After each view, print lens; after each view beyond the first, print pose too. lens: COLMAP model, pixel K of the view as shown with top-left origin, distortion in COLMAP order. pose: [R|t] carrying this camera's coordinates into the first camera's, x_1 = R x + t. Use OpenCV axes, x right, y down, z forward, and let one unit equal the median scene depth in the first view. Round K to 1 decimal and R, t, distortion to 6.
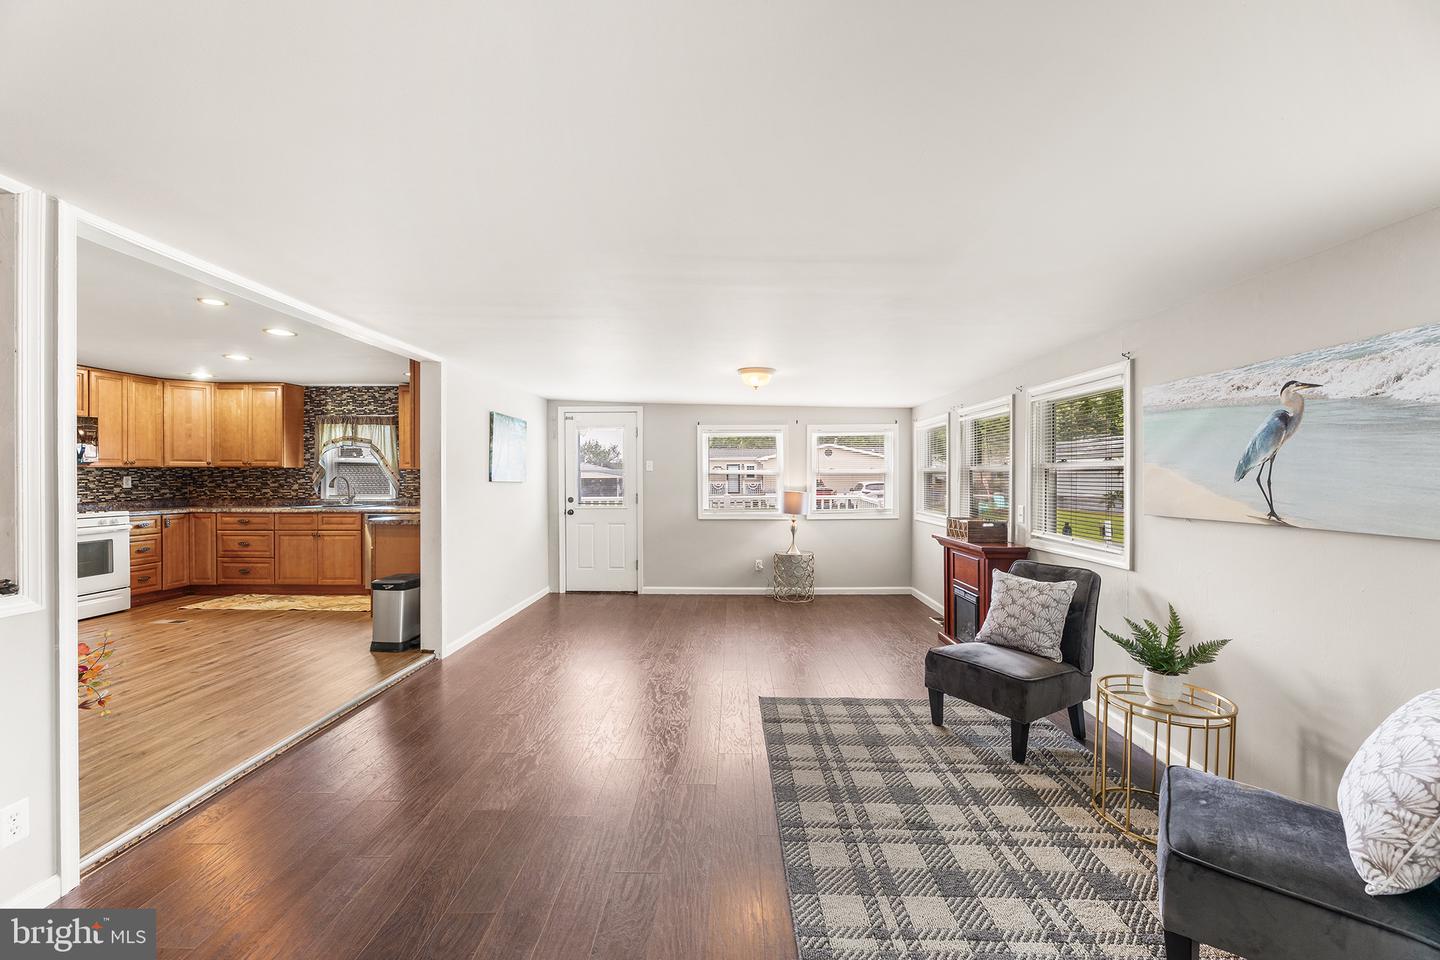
lens RADIAL K [[585.4, 0, 720.7], [0, 585.4, 479.5], [0, 0, 1]] dist [-0.002122, 0.000408]
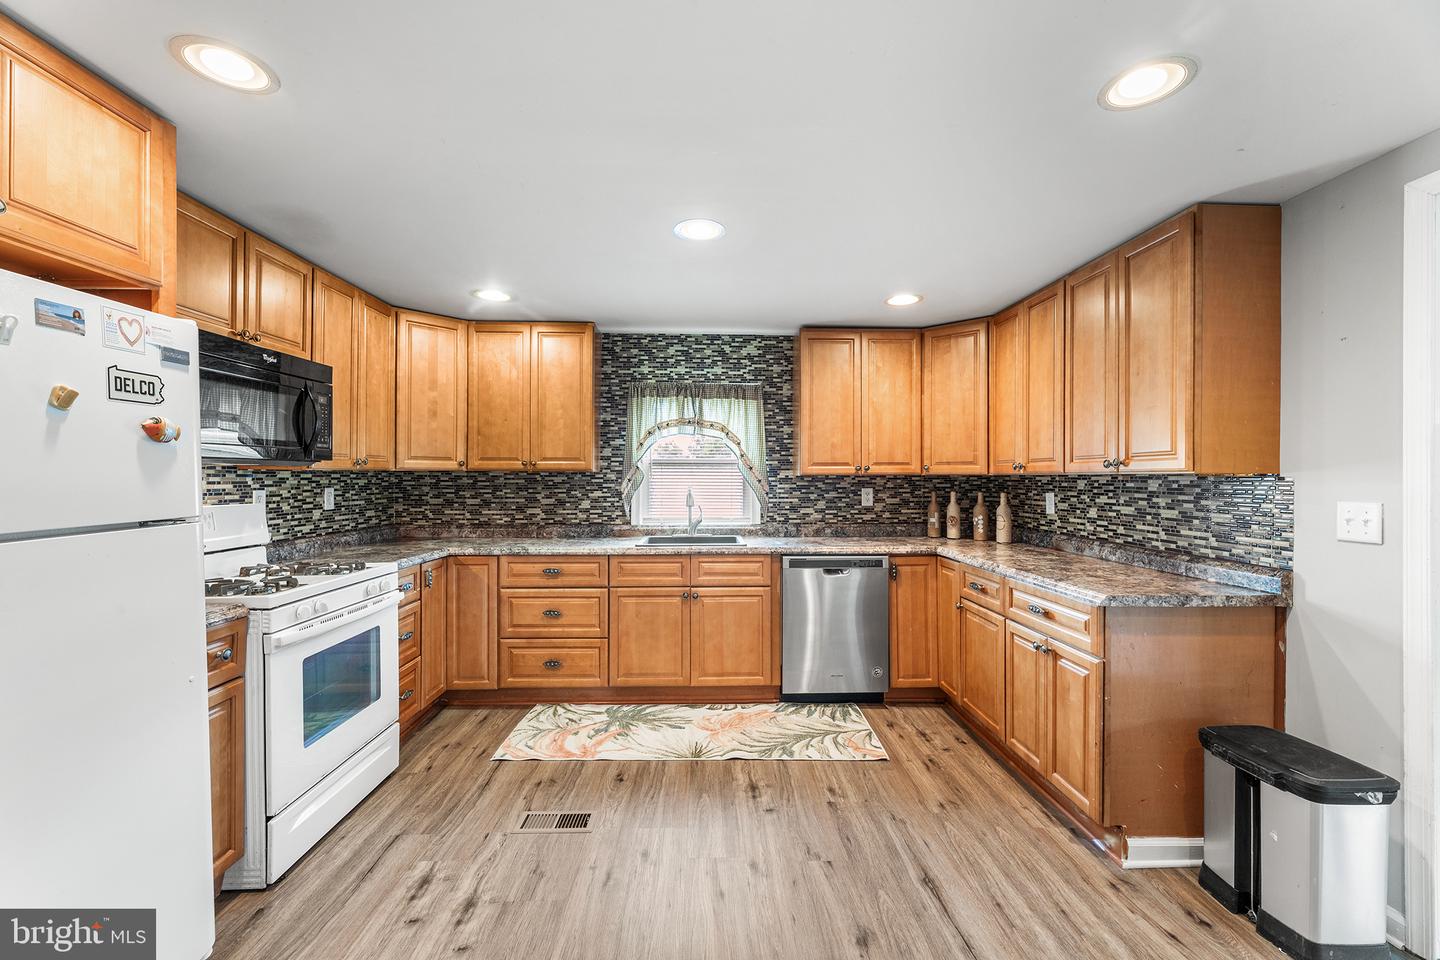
lens RADIAL K [[585.4, 0, 721.7], [0, 585.4, 477.7], [0, 0, 1]] dist [-0.002122, 0.000408]
pose [[0.998673, 0.000641, 0.051505, -0.680081], [-0.000162, 0.999957, -0.009321, -0.009628], [-0.051509, 0.009300, 0.998629, 0.446077]]
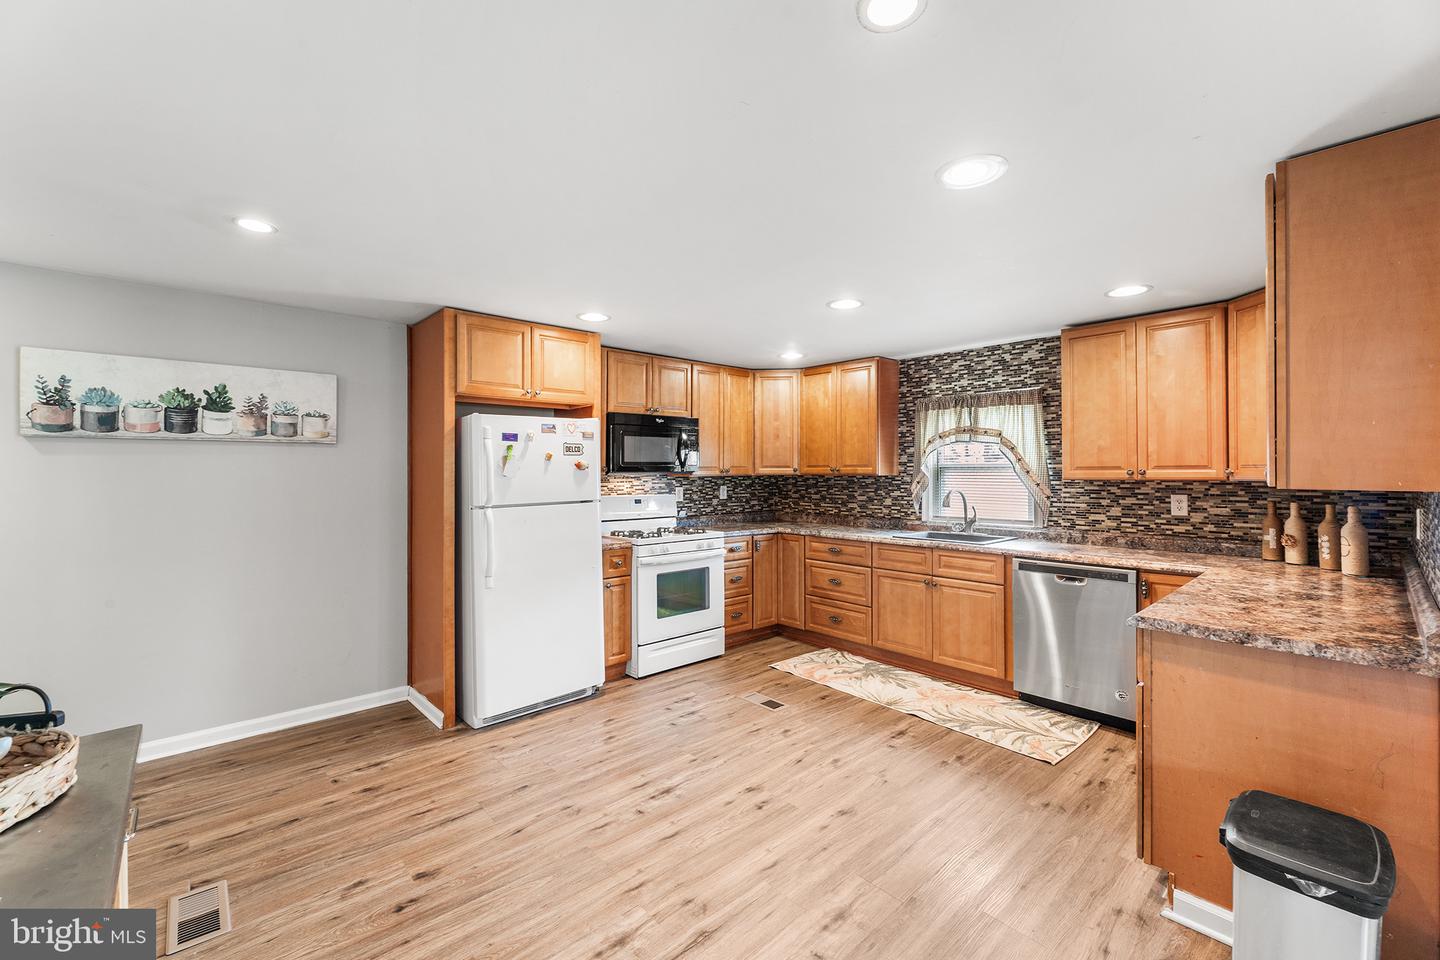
lens RADIAL K [[585.4, 0, 713.7], [0, 585.4, 467.9], [0, 0, 1]] dist [-0.002122, 0.000408]
pose [[0.684354, -0.007220, -0.729114, -0.382787], [-0.004220, 0.999895, -0.013862, -0.019931], [0.729137, 0.012563, 0.684252, 0.385962]]
